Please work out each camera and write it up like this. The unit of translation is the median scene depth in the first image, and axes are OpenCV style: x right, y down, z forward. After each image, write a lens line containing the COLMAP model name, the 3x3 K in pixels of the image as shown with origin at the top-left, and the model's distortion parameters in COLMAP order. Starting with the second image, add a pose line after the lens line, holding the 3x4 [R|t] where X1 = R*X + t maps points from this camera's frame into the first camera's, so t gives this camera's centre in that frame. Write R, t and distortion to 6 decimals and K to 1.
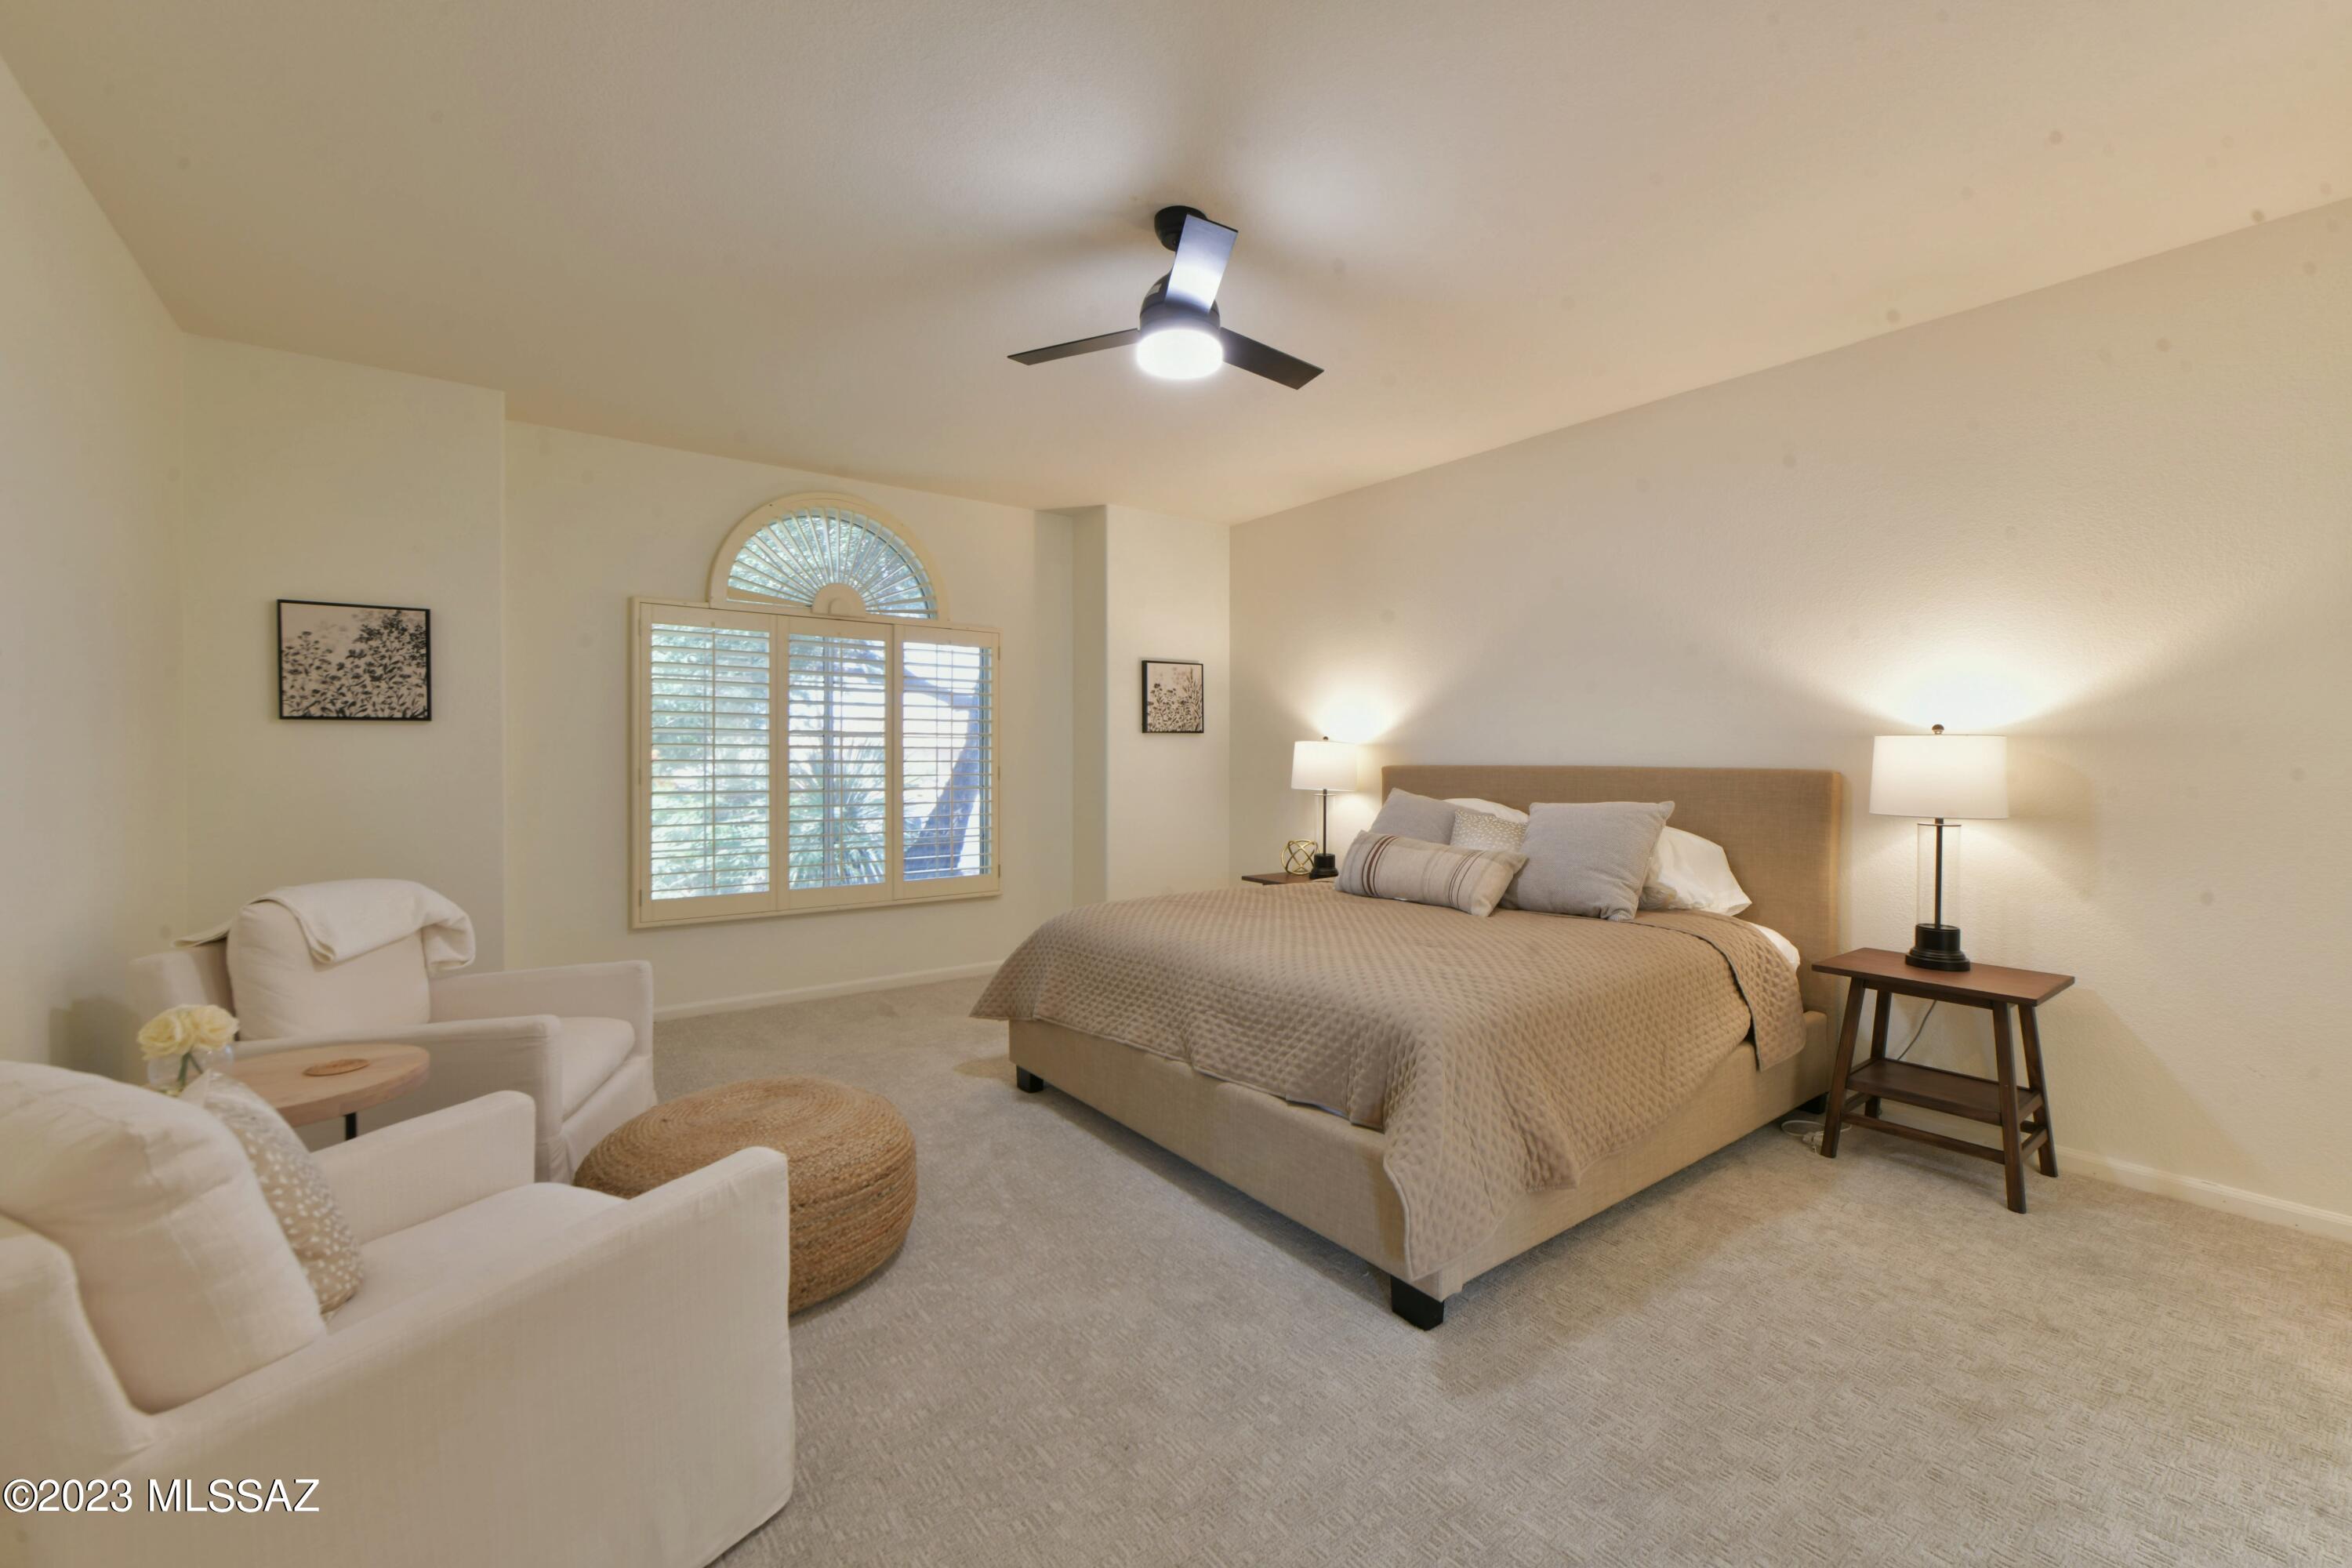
lens RADIAL K [[970.3, 0, 1181.9], [0, 970.3, 781.3], [0, 0, 1]] dist [-0.011673, 0.001054]
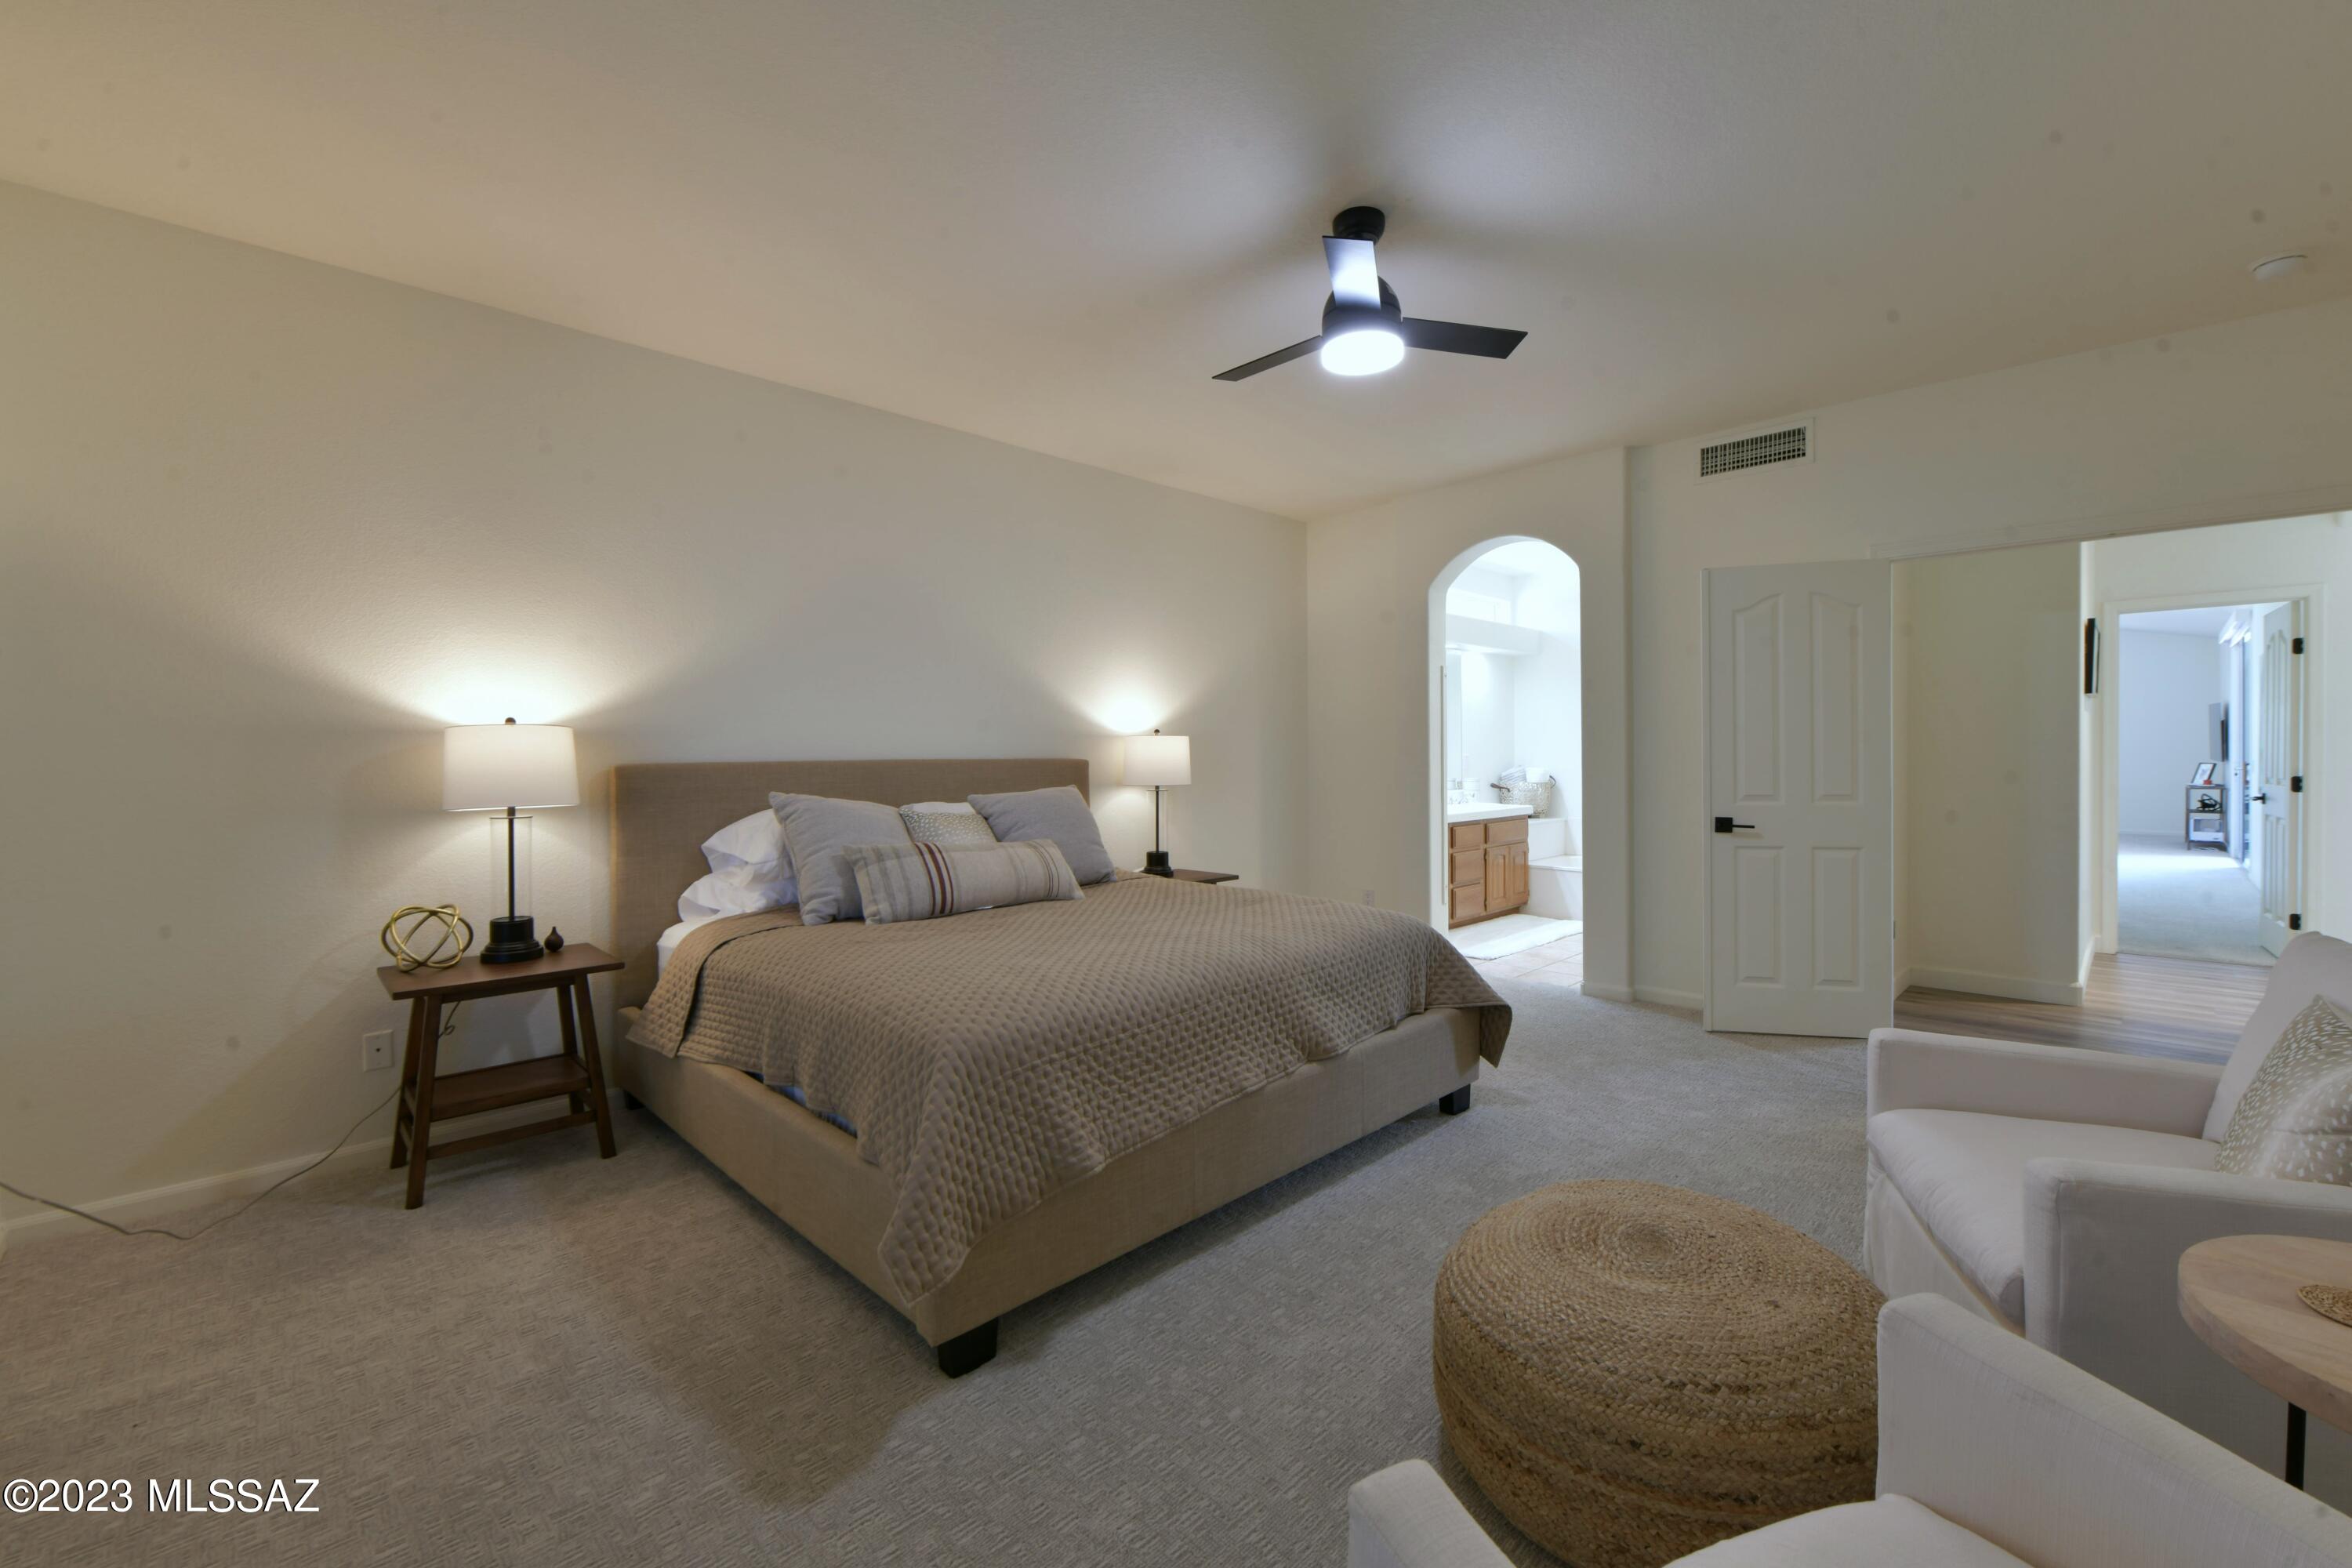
lens RADIAL K [[970.3, 0, 1219.2], [0, 970.3, 756.4], [0, 0, 1]] dist [-0.011673, 0.001054]
pose [[-0.185800, -0.000306, 0.982588, -0.624670], [0.018661, 0.999818, 0.003840, -0.015757], [-0.982410, 0.019050, -0.185760, 0.842094]]
